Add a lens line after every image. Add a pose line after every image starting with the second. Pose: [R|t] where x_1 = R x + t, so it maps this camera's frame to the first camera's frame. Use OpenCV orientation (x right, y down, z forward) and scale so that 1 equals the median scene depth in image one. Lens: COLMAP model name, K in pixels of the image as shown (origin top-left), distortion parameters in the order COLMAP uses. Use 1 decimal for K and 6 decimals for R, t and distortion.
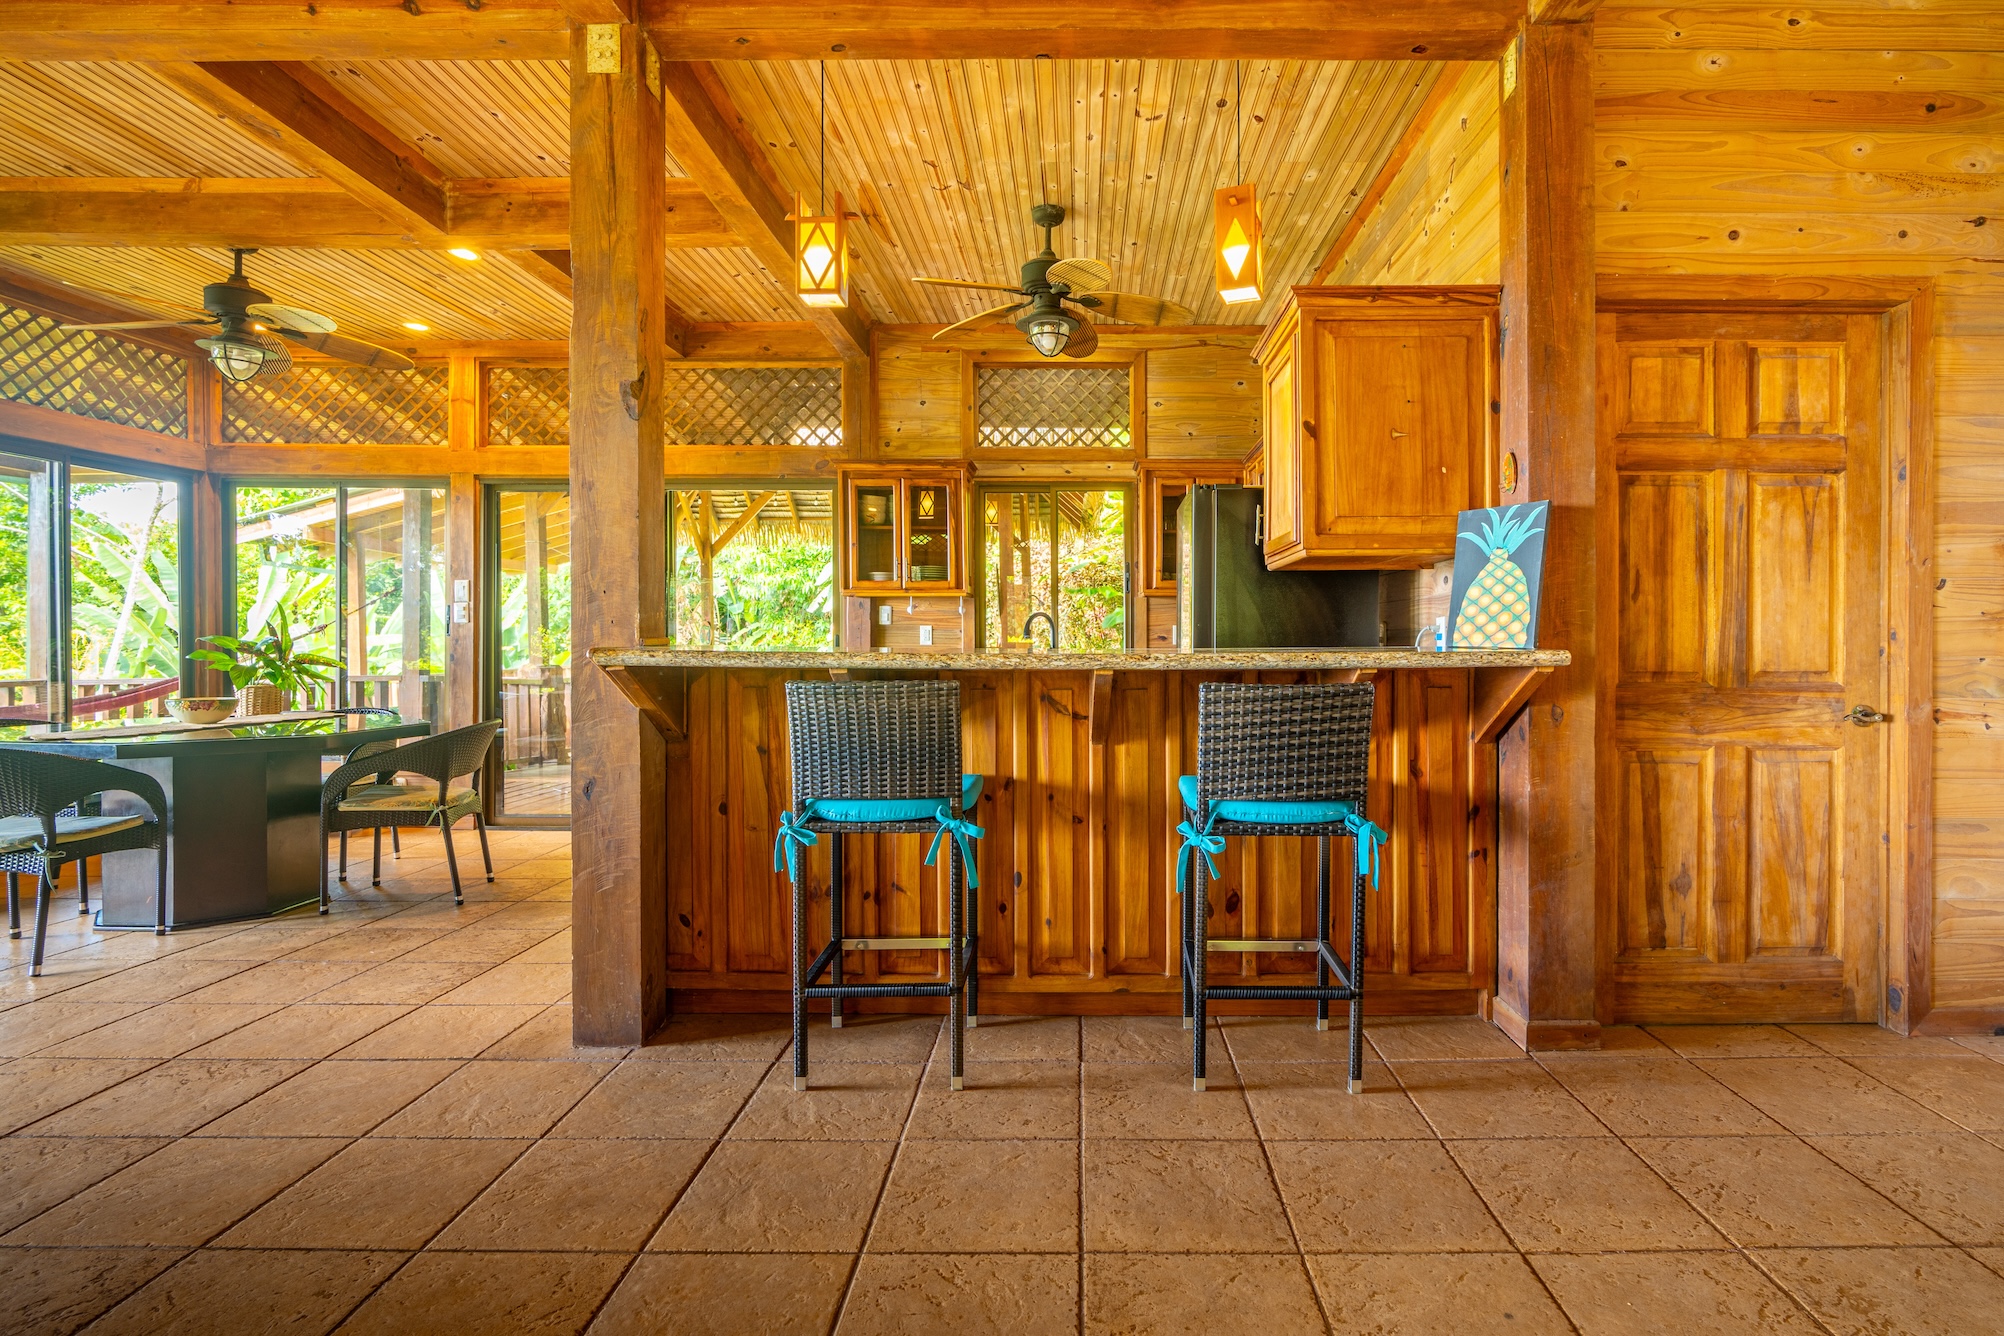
lens RADIAL K [[988.7, 0, 1095.2], [0, 988.7, 659.8], [0, 0, 1]] dist [-0.002892, 0.000495]
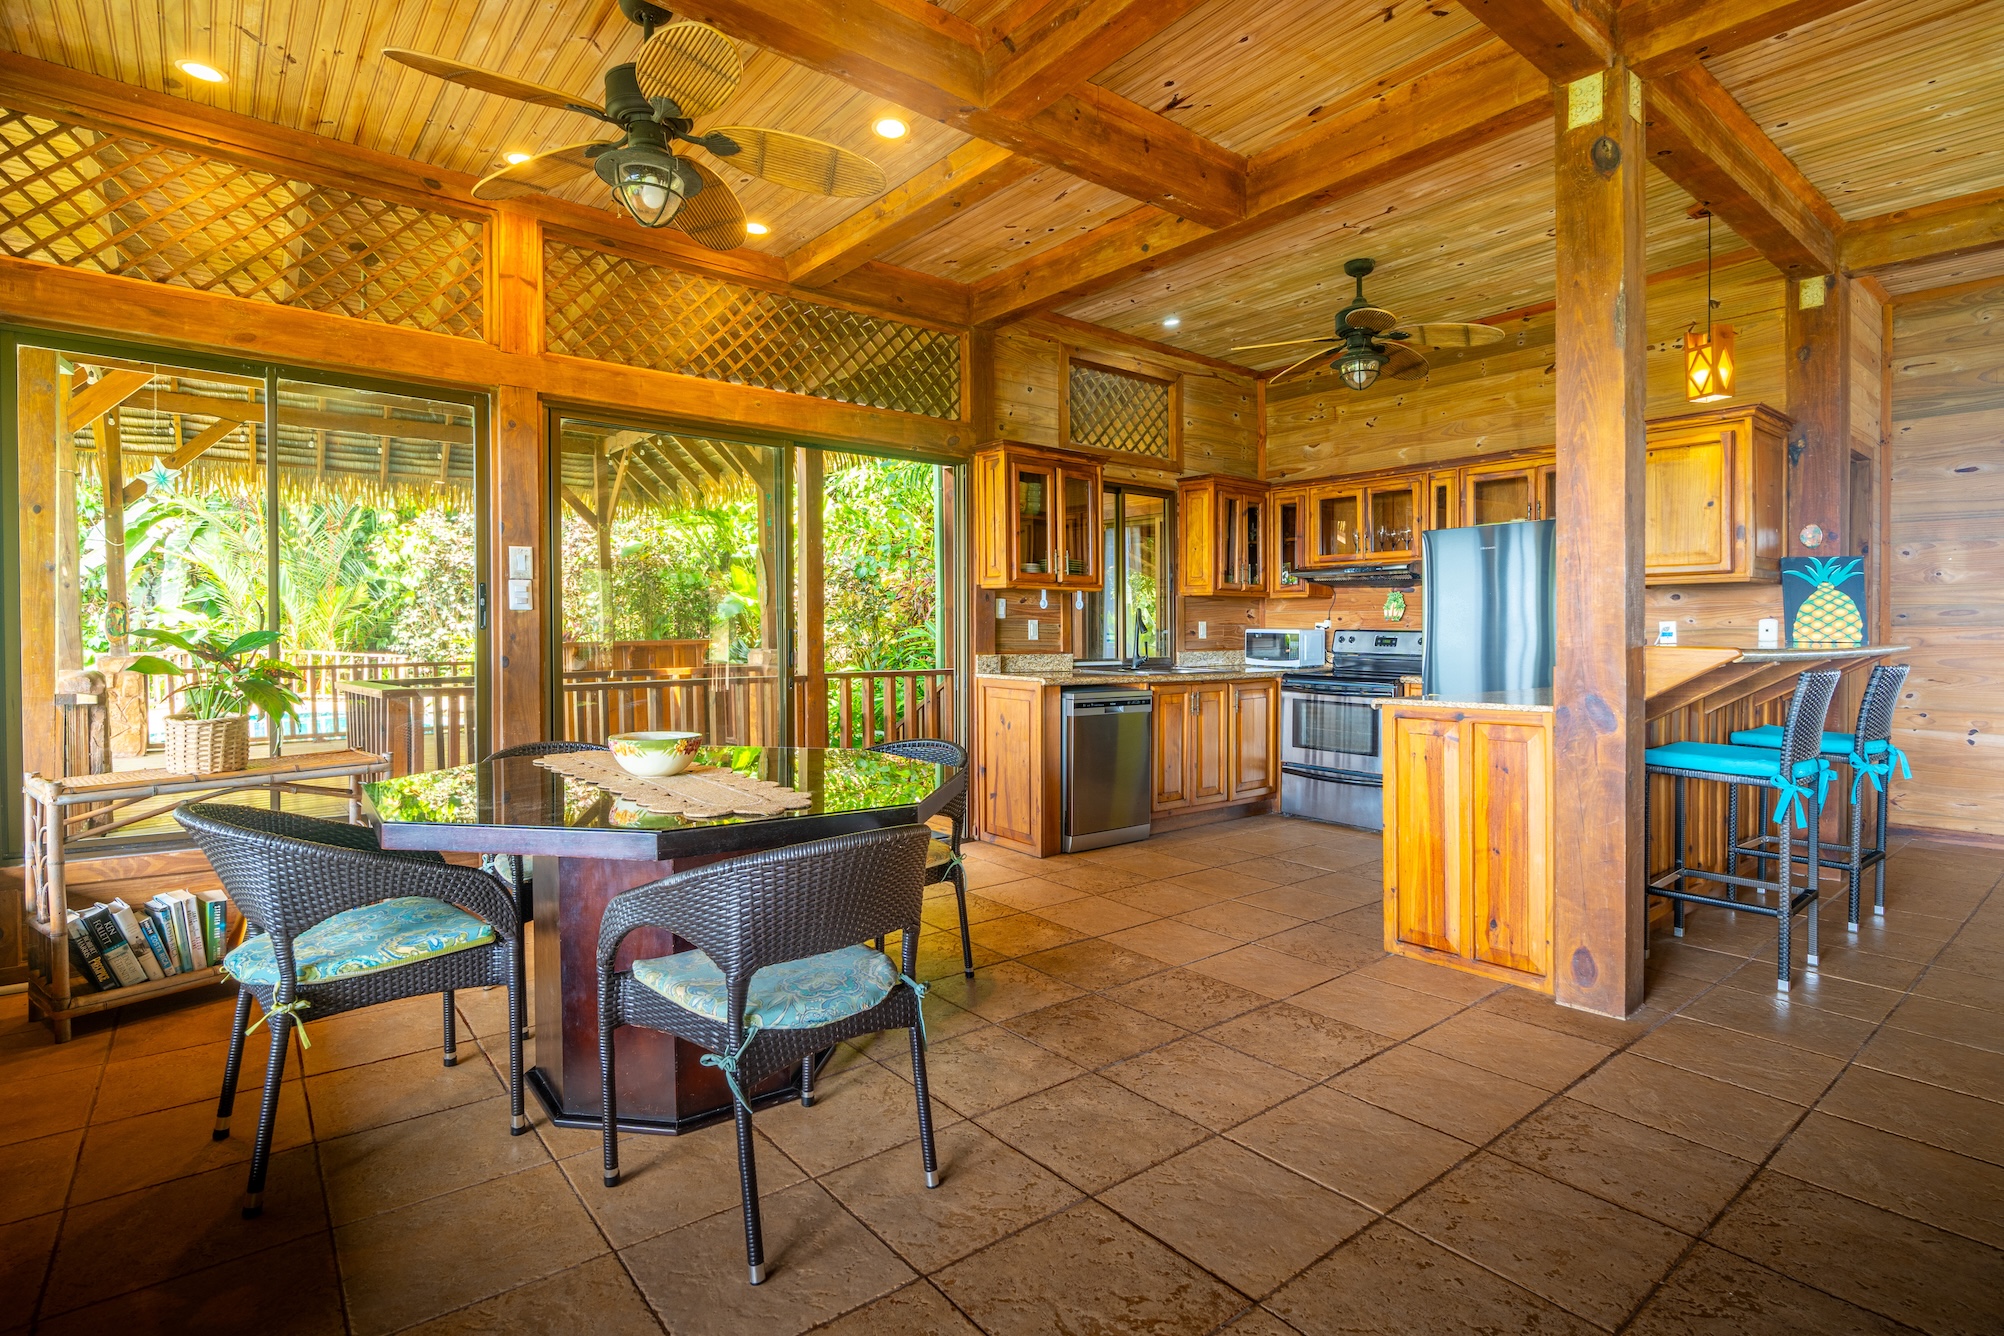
lens RADIAL K [[975.8, 0, 1002.6], [0, 975.8, 640.8], [0, 0, 1]] dist [-0.003091, 0.000258]
pose [[0.779672, -0.005608, 0.626163, -0.860766], [0.010683, 0.999933, -0.004346, -0.011053], [-0.626097, 0.010078, 0.779680, 0.298202]]
